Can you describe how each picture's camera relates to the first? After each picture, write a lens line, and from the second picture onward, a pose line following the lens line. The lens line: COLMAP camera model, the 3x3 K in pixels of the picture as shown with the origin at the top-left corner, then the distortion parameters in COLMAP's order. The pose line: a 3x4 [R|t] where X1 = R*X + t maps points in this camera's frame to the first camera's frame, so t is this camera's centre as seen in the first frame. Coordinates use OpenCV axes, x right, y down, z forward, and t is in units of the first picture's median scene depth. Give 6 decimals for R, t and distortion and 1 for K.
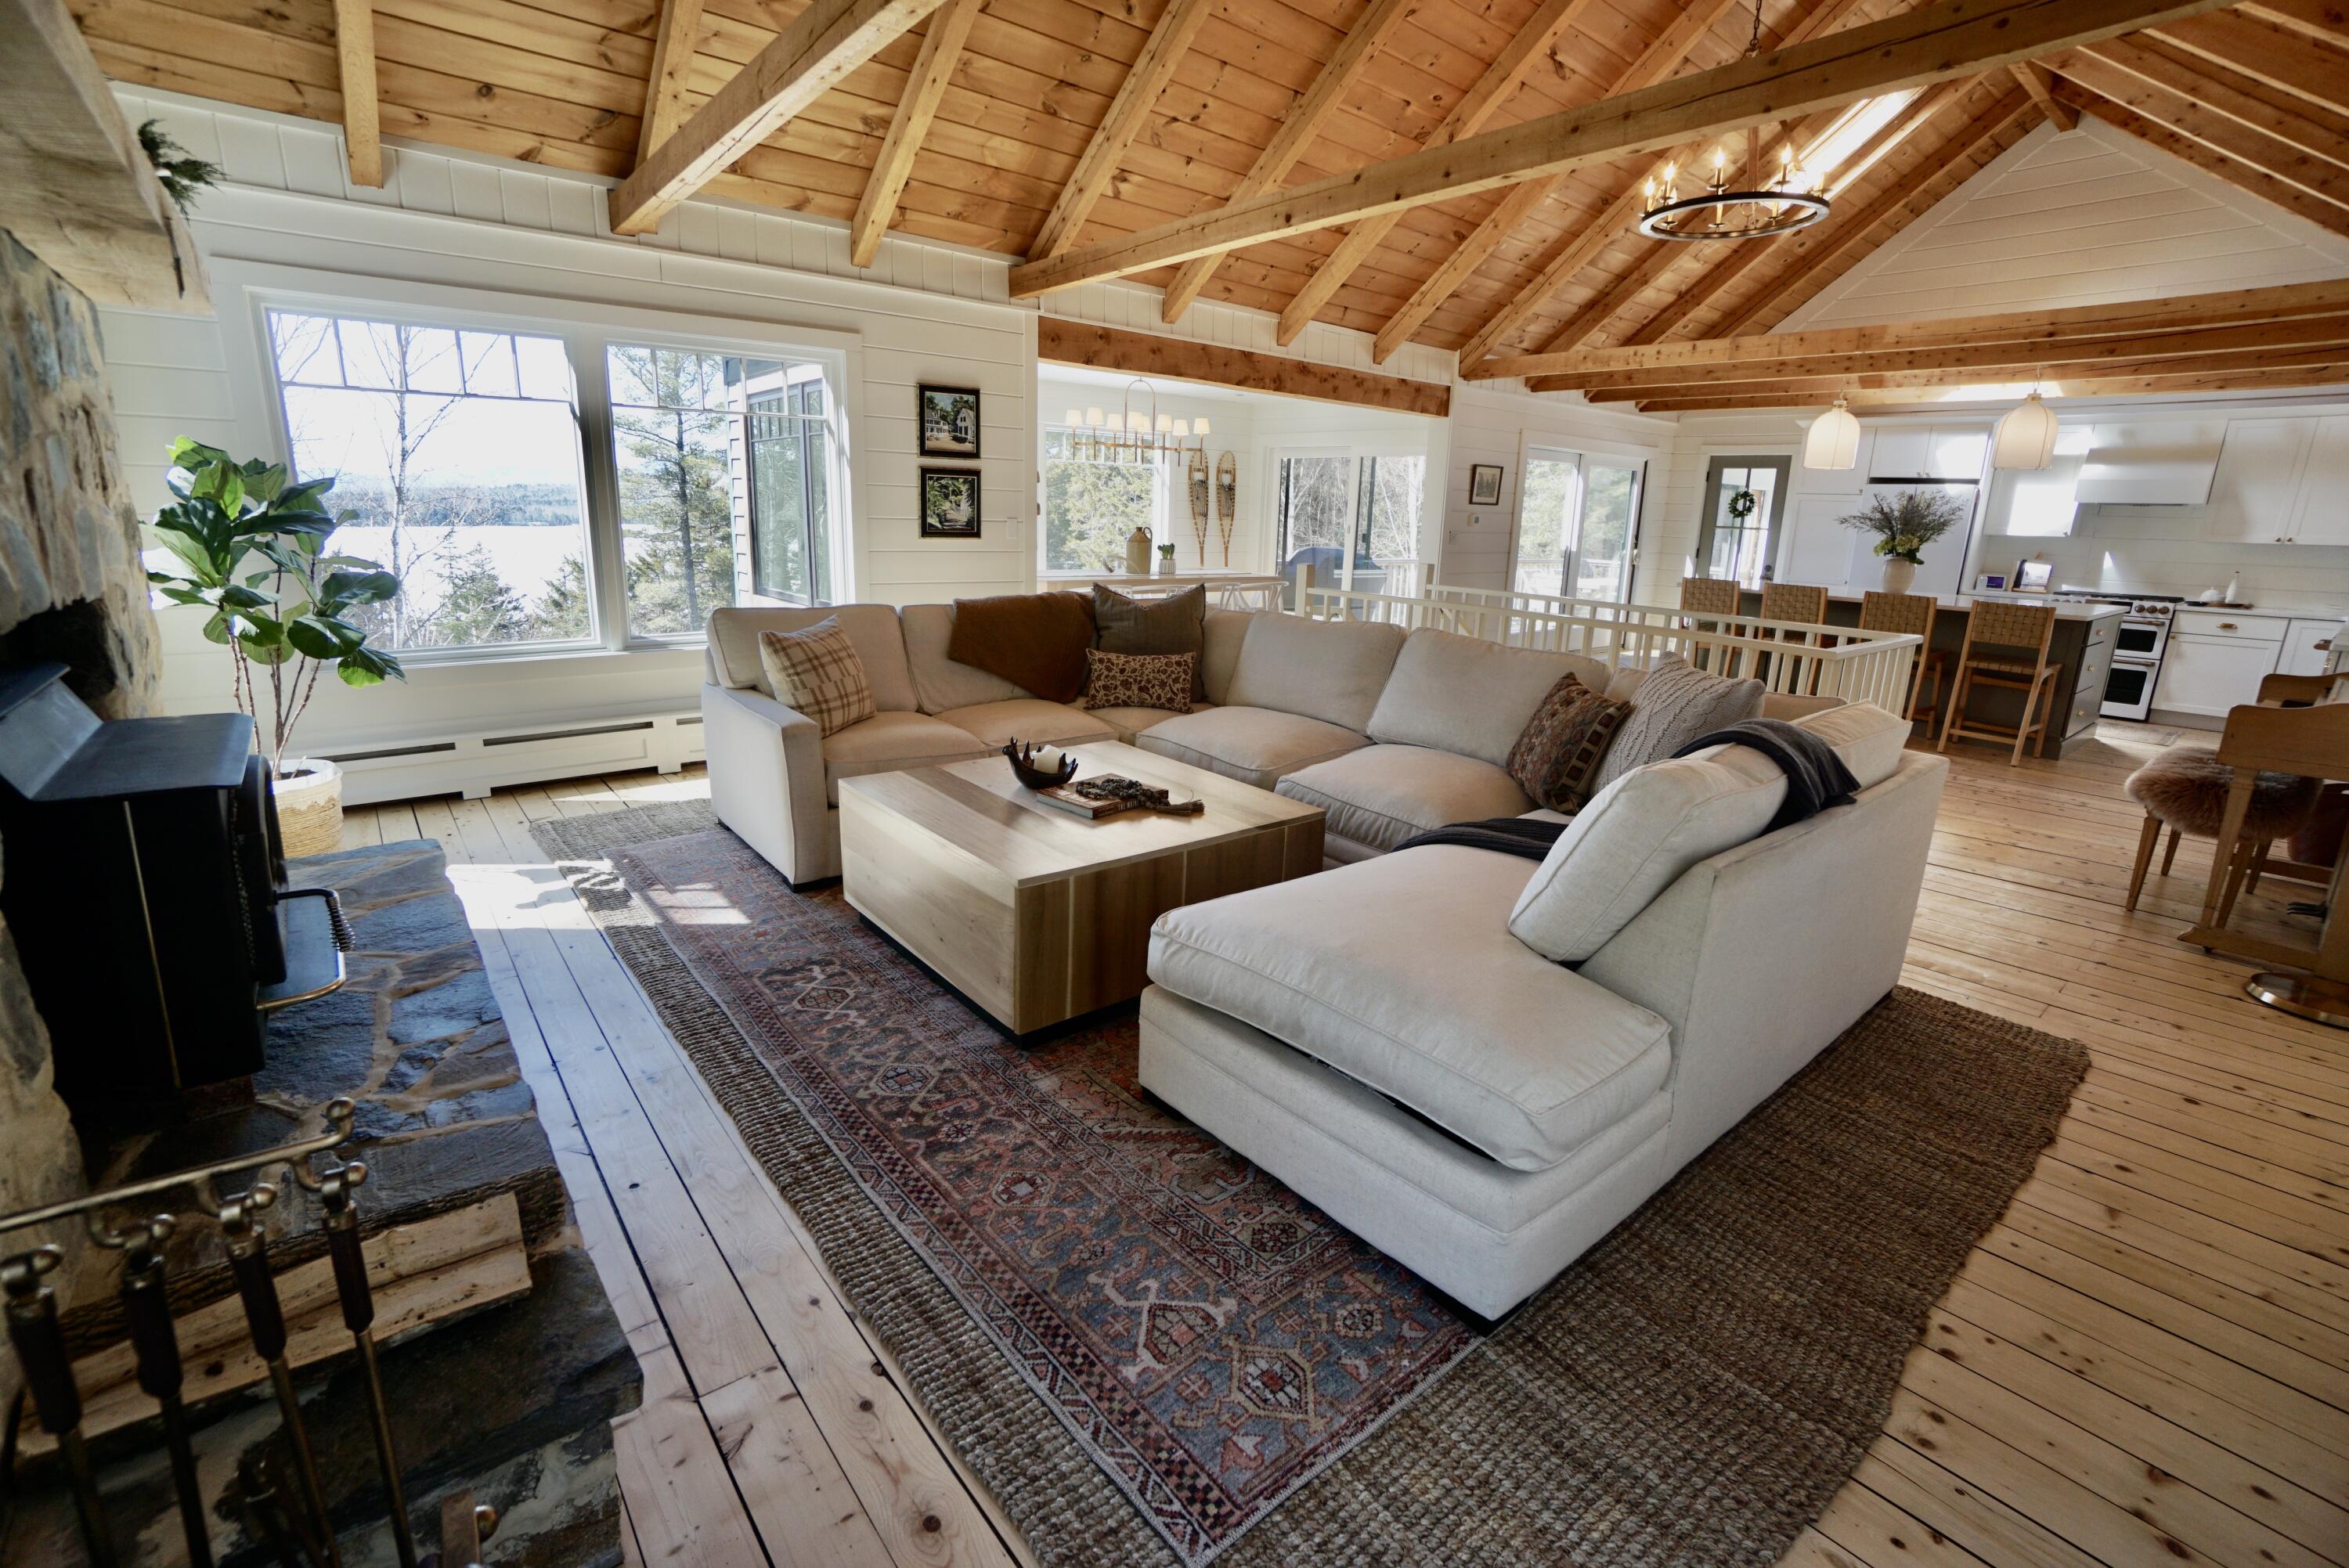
lens RADIAL K [[1038.8, 0, 1176.9], [0, 1038.8, 760.4], [0, 0, 1]] dist [-0.056557, 0.018146]
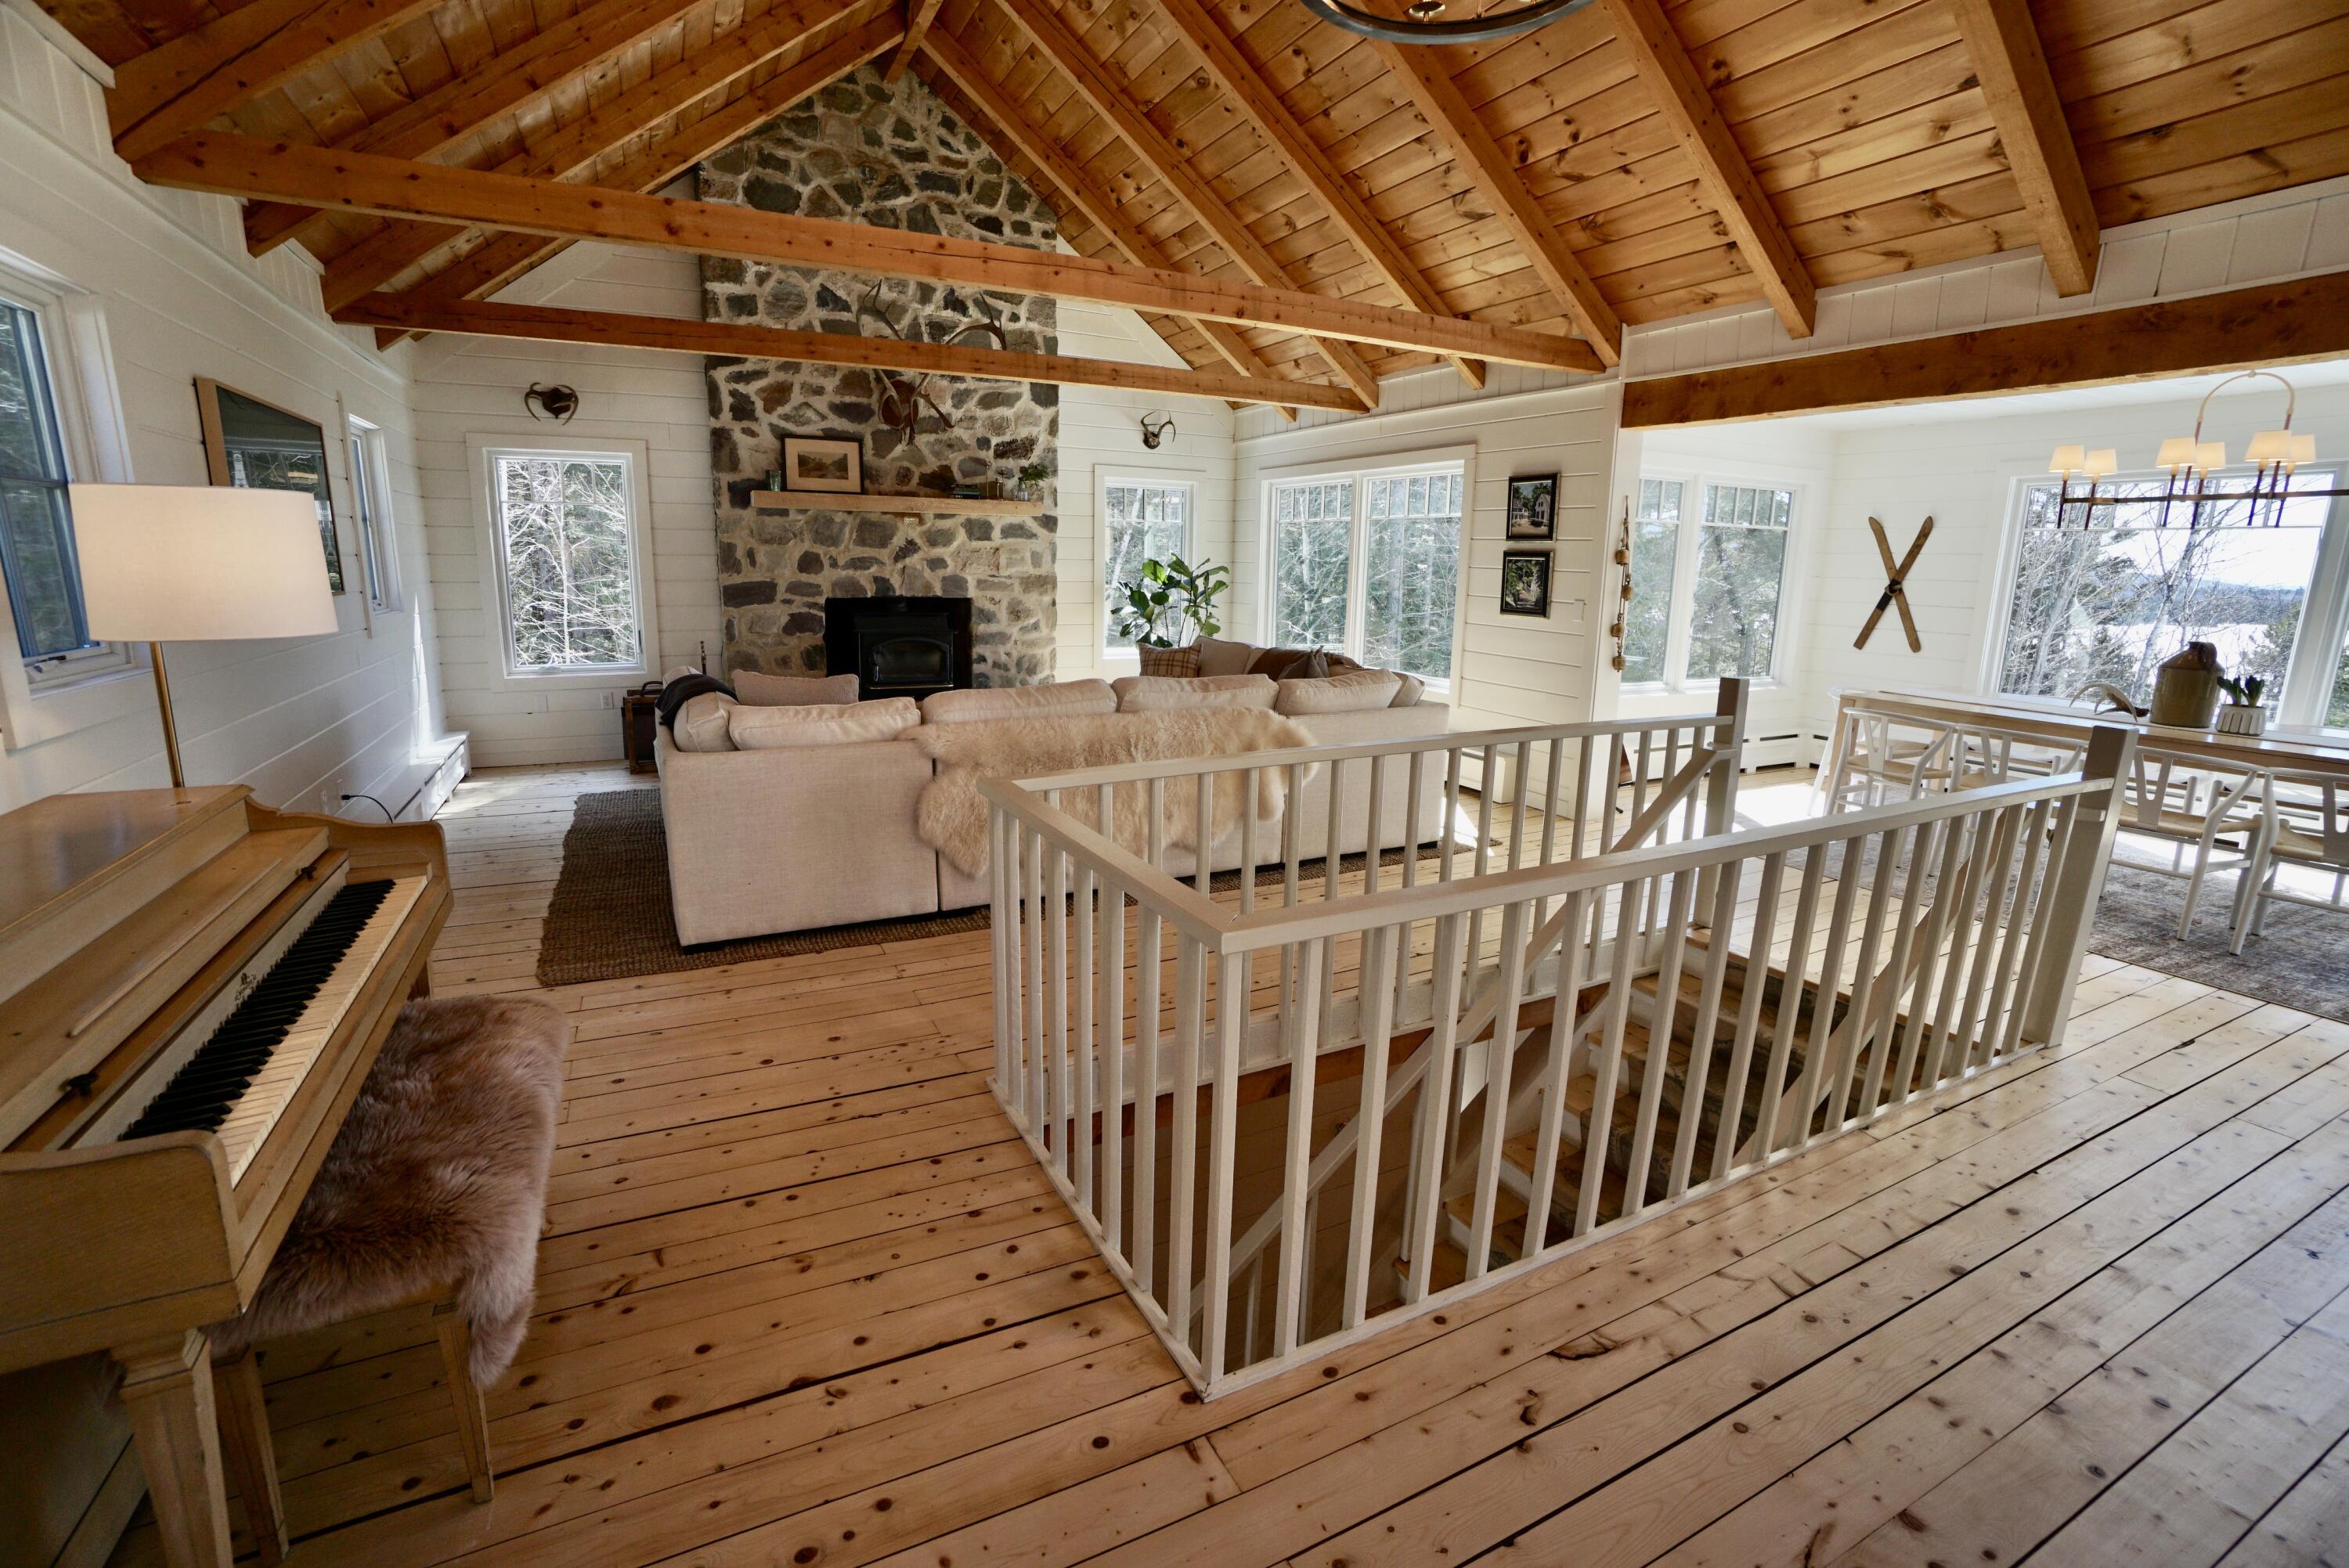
lens RADIAL K [[1038.8, 0, 1170.4], [0, 1038.8, 771.0], [0, 0, 1]] dist [-0.056557, 0.018146]
pose [[-0.223842, 0.165822, -0.960415, 0.990467], [-0.252377, 0.941947, 0.221455, -0.229520], [0.941382, 0.291957, -0.168998, 0.972860]]
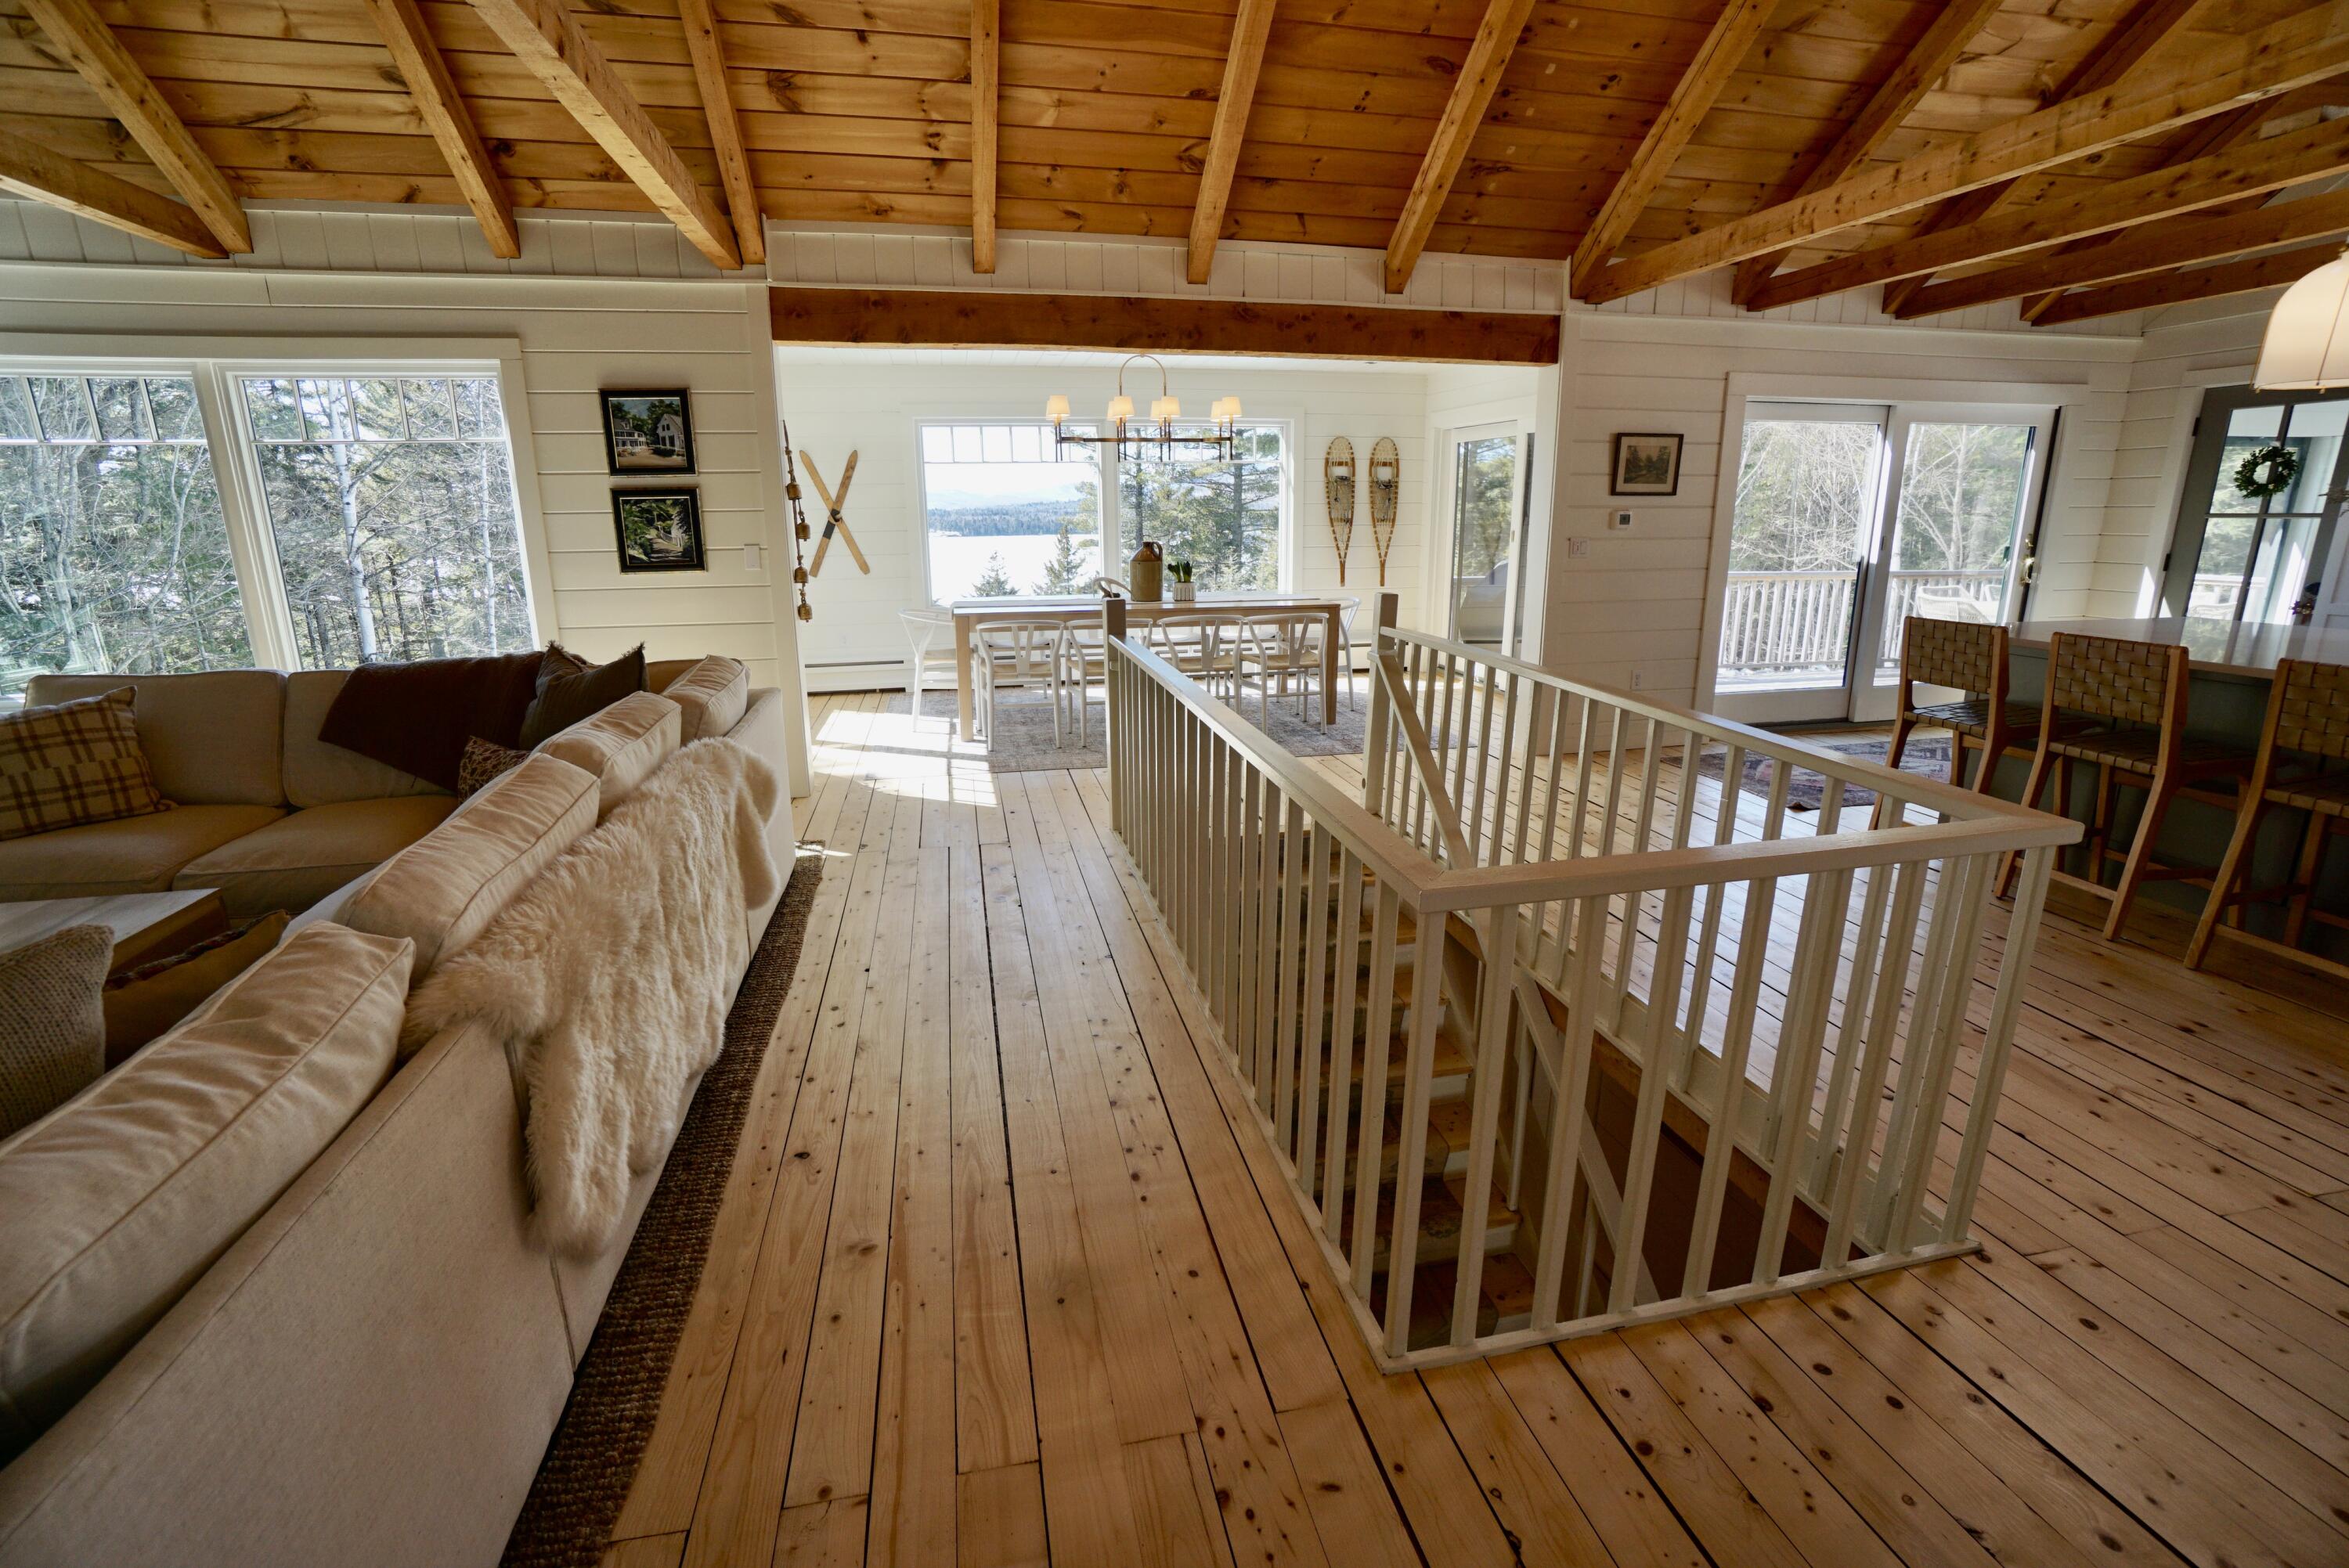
lens RADIAL K [[1038.8, 0, 1168.0], [0, 1038.8, 760.4], [0, 0, 1]] dist [-0.056557, 0.018146]
pose [[0.883838, 0.075038, -0.461735, 0.580571], [-0.076194, 0.996962, 0.016172, -0.119797], [0.461546, 0.020888, 0.886870, 0.508450]]
